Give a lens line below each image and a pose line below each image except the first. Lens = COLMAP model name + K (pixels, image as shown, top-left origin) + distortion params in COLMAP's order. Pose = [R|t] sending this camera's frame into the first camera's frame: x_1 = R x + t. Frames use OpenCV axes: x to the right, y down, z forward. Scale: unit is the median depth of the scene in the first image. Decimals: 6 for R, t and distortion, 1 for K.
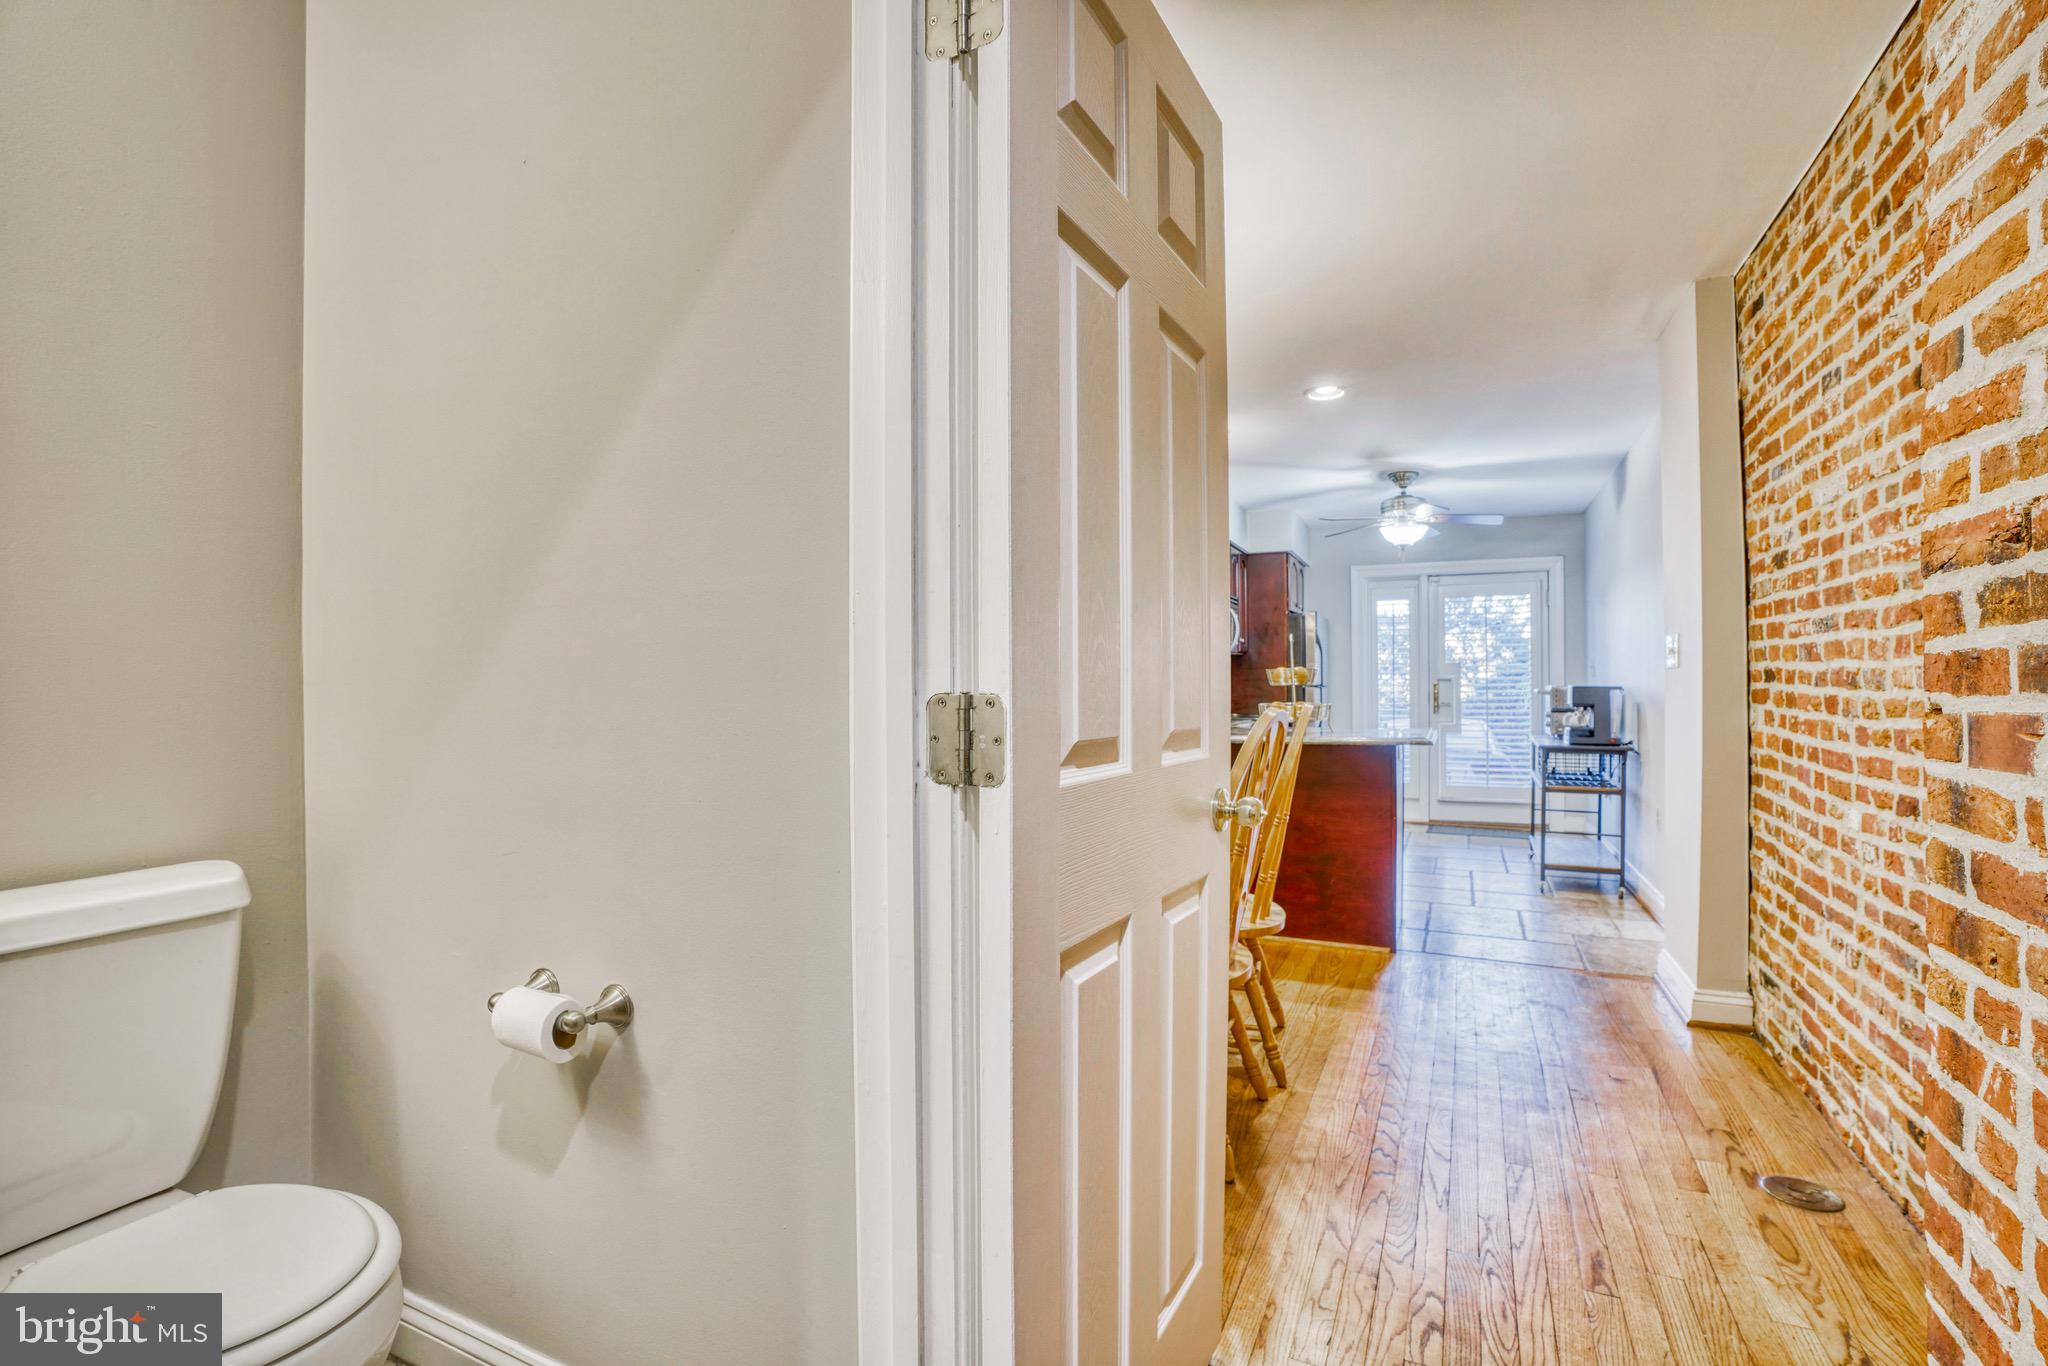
lens RADIAL K [[947.1, 0, 1030.0], [0, 947.1, 691.7], [0, 0, 1]] dist [-0.066011, 0.024337]
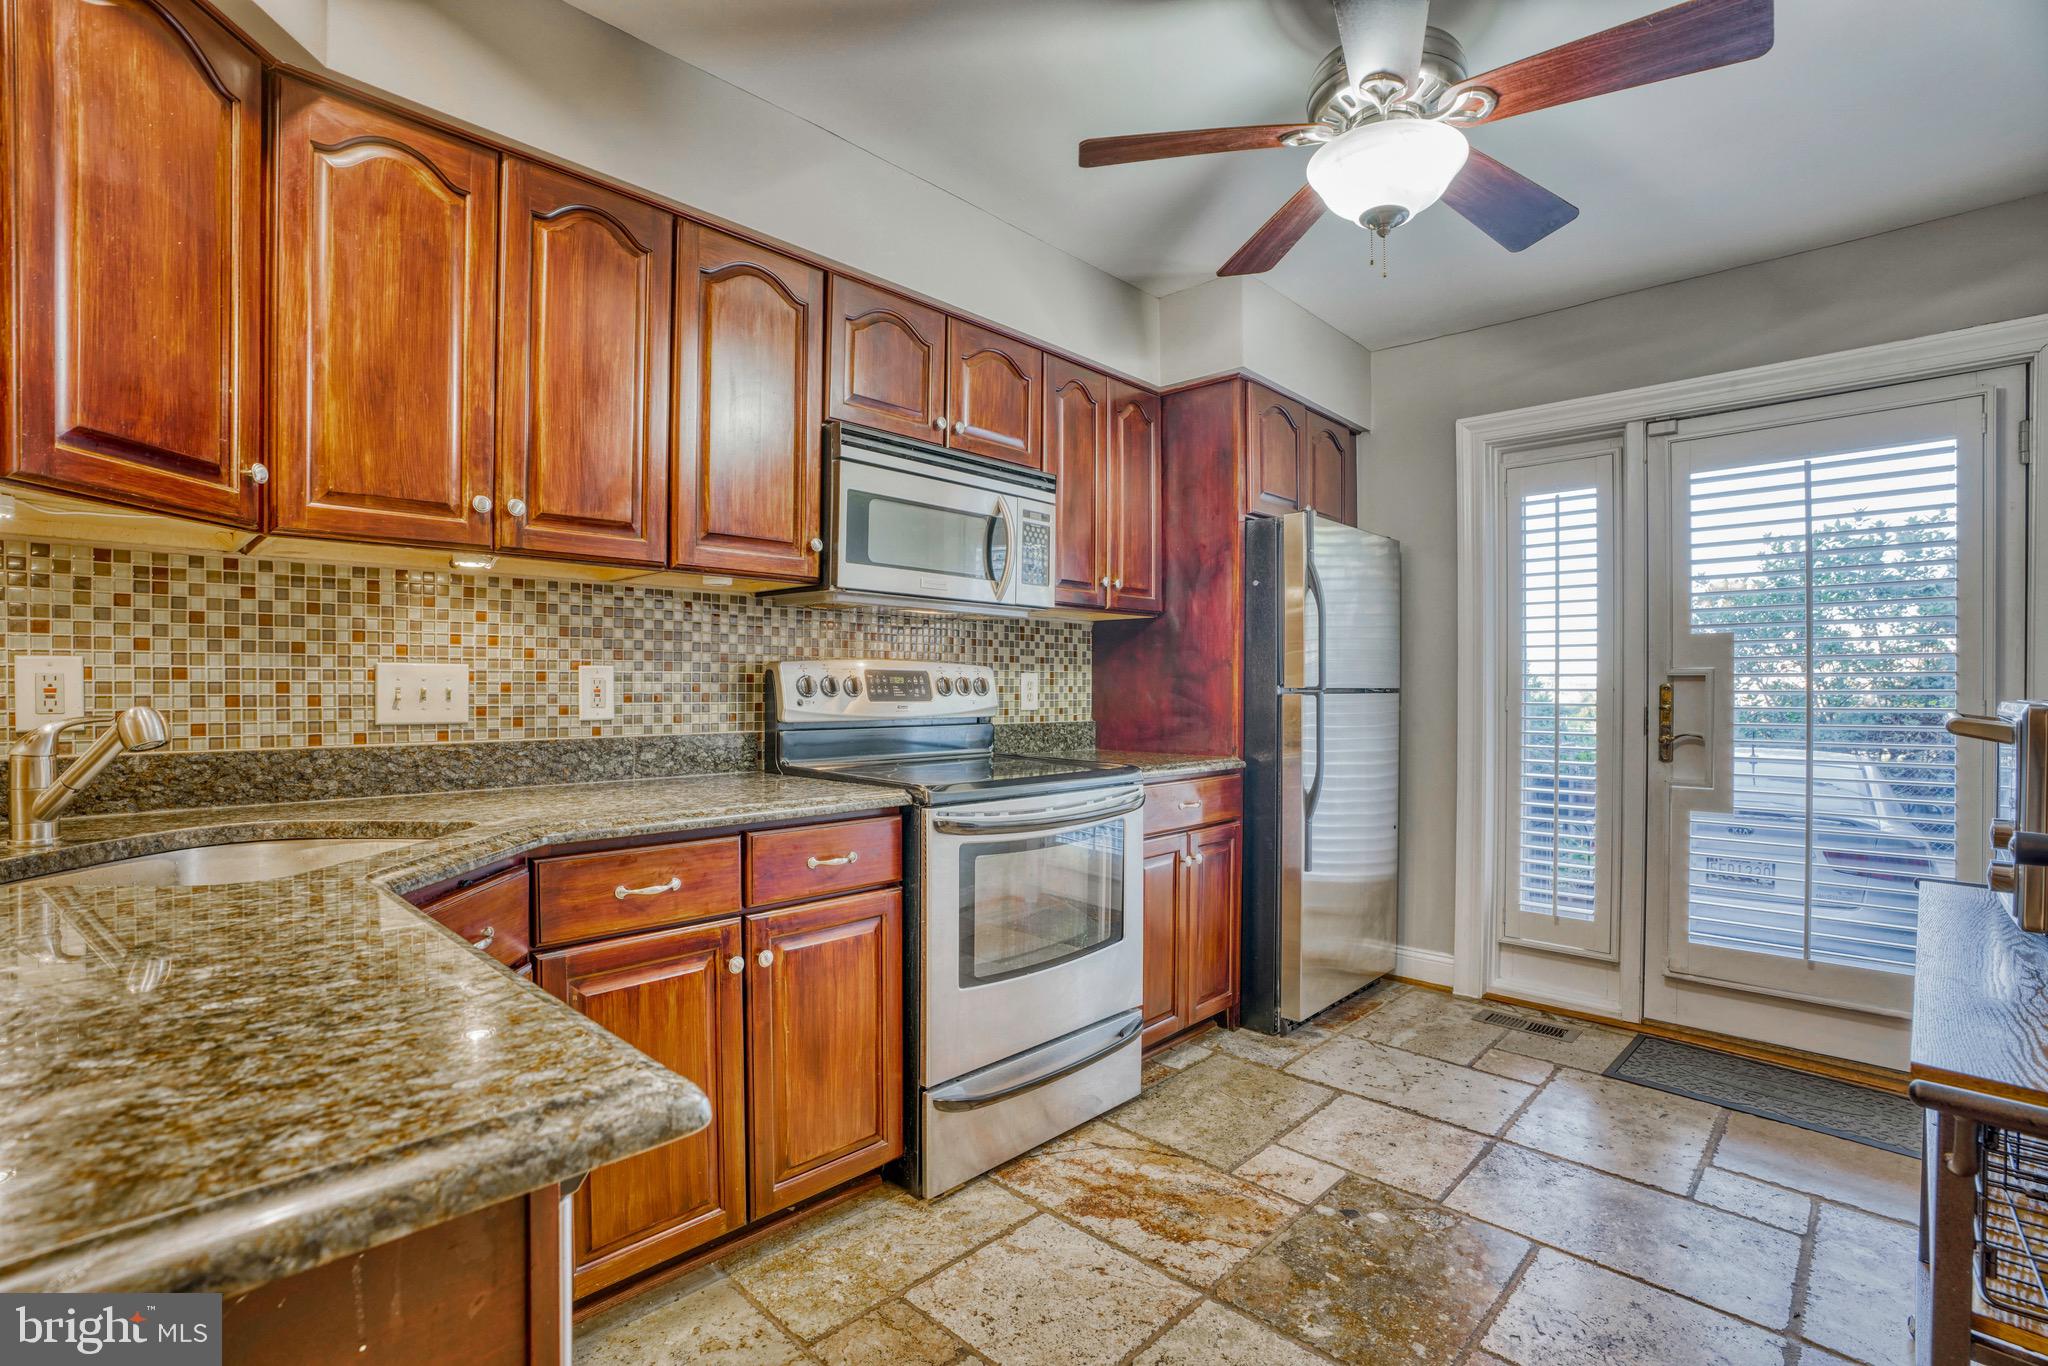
lens RADIAL K [[947.1, 0, 1011.7], [0, 947.1, 693.1], [0, 0, 1]] dist [-0.066011, 0.024337]
pose [[0.942821, 0.007976, -0.333204, 0.460395], [-0.006581, 0.999964, 0.005315, -0.009320], [0.333234, -0.002819, 0.942840, 0.813742]]
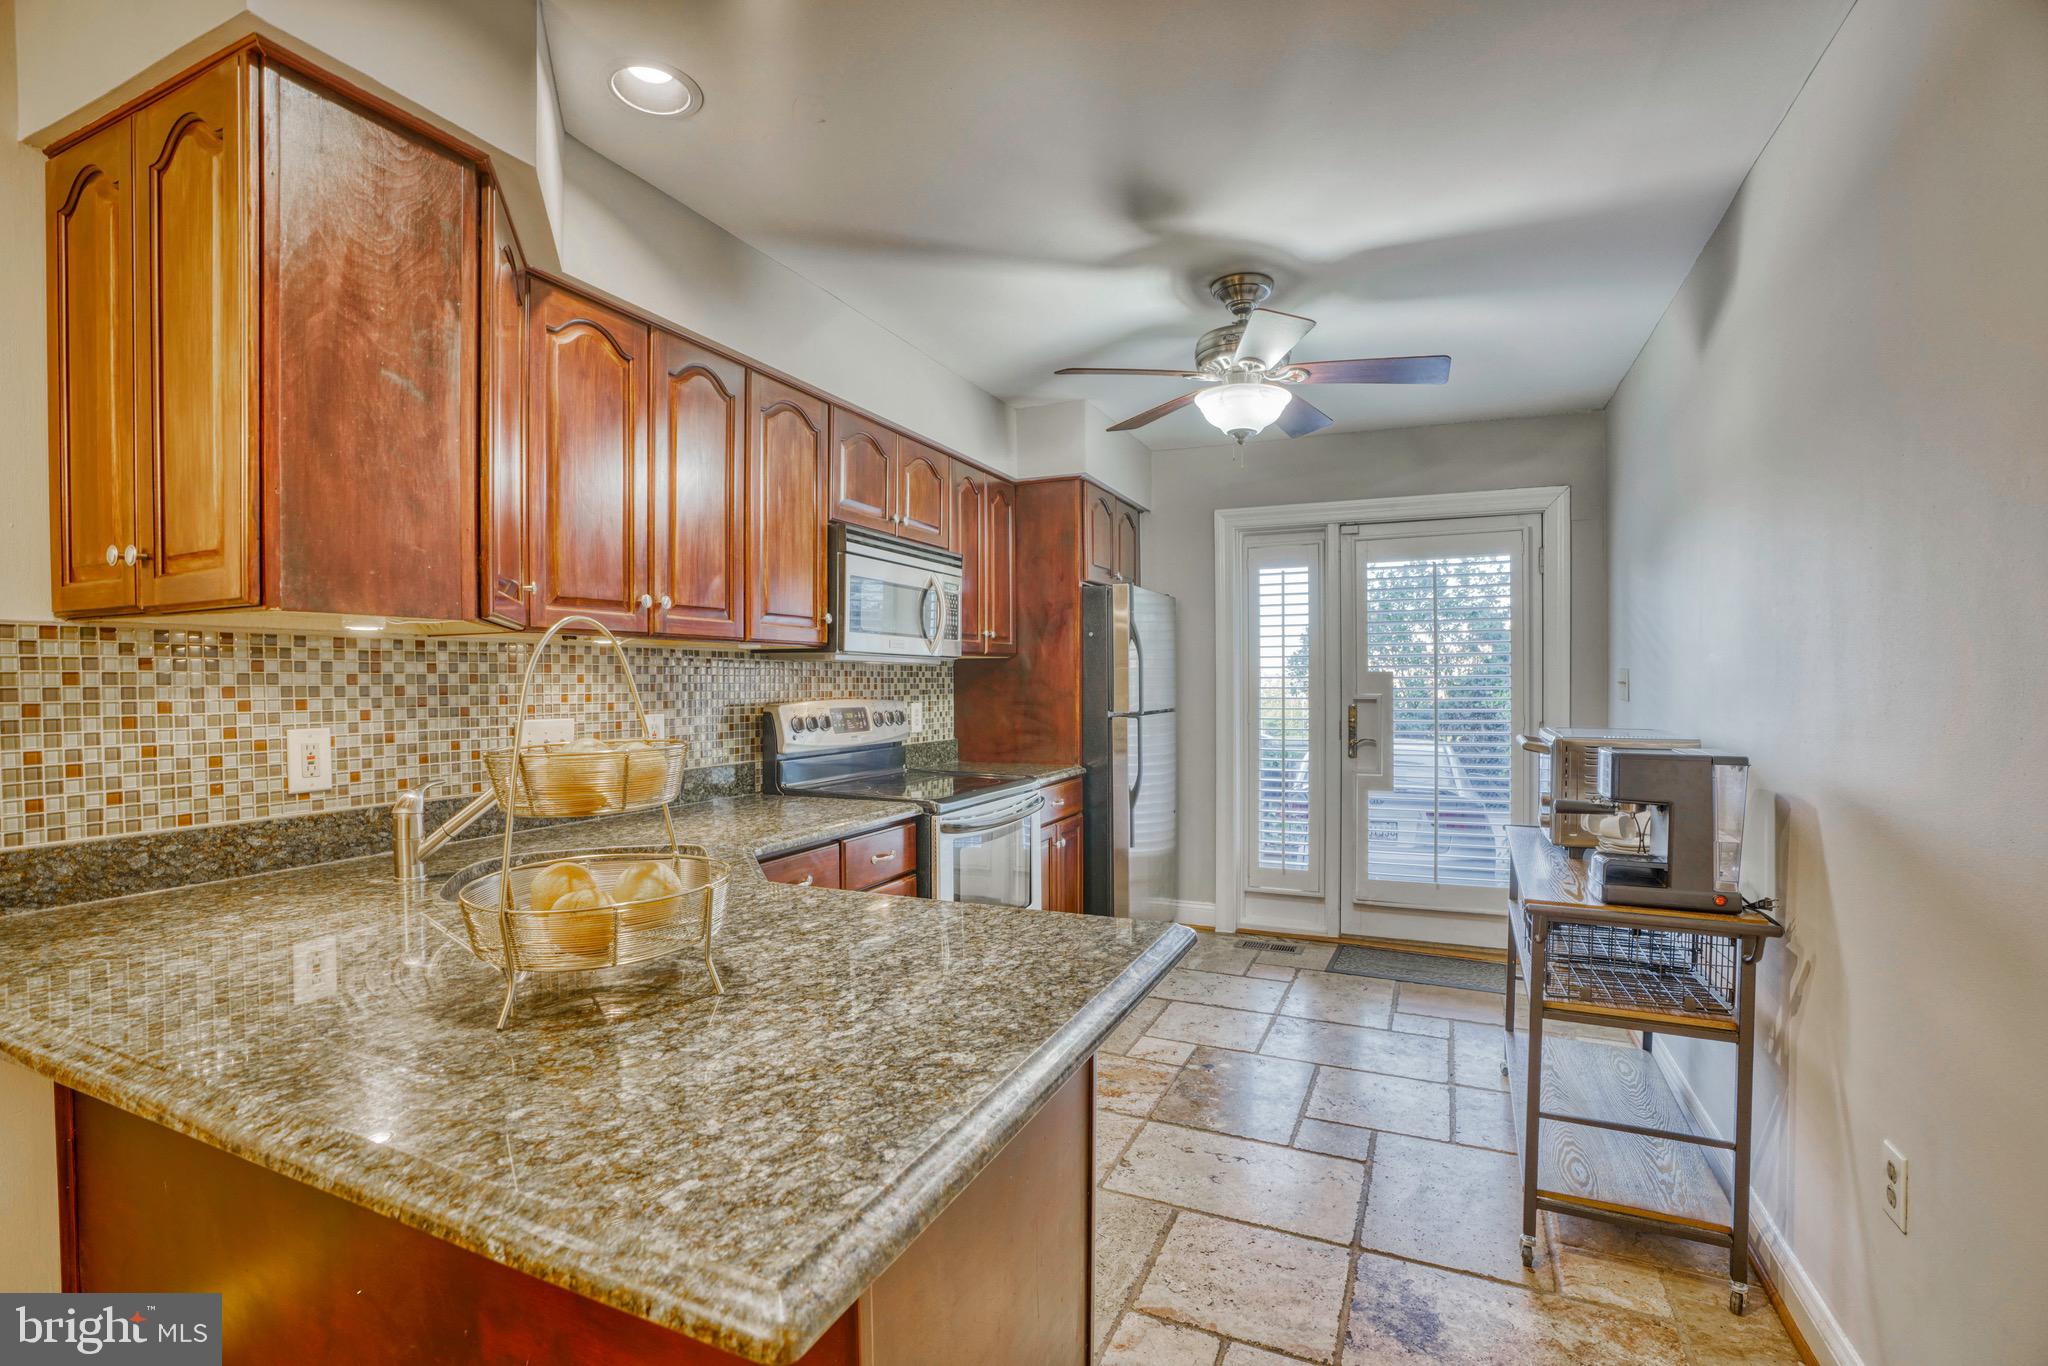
lens RADIAL K [[947.1, 0, 1017.3], [0, 947.1, 700.0], [0, 0, 1]] dist [-0.066011, 0.024337]
pose [[0.999996, -0.001414, 0.002279, 0.337573], [0.001376, 0.999863, 0.016504, -0.035674], [-0.002302, -0.016500, 0.999861, 0.621435]]
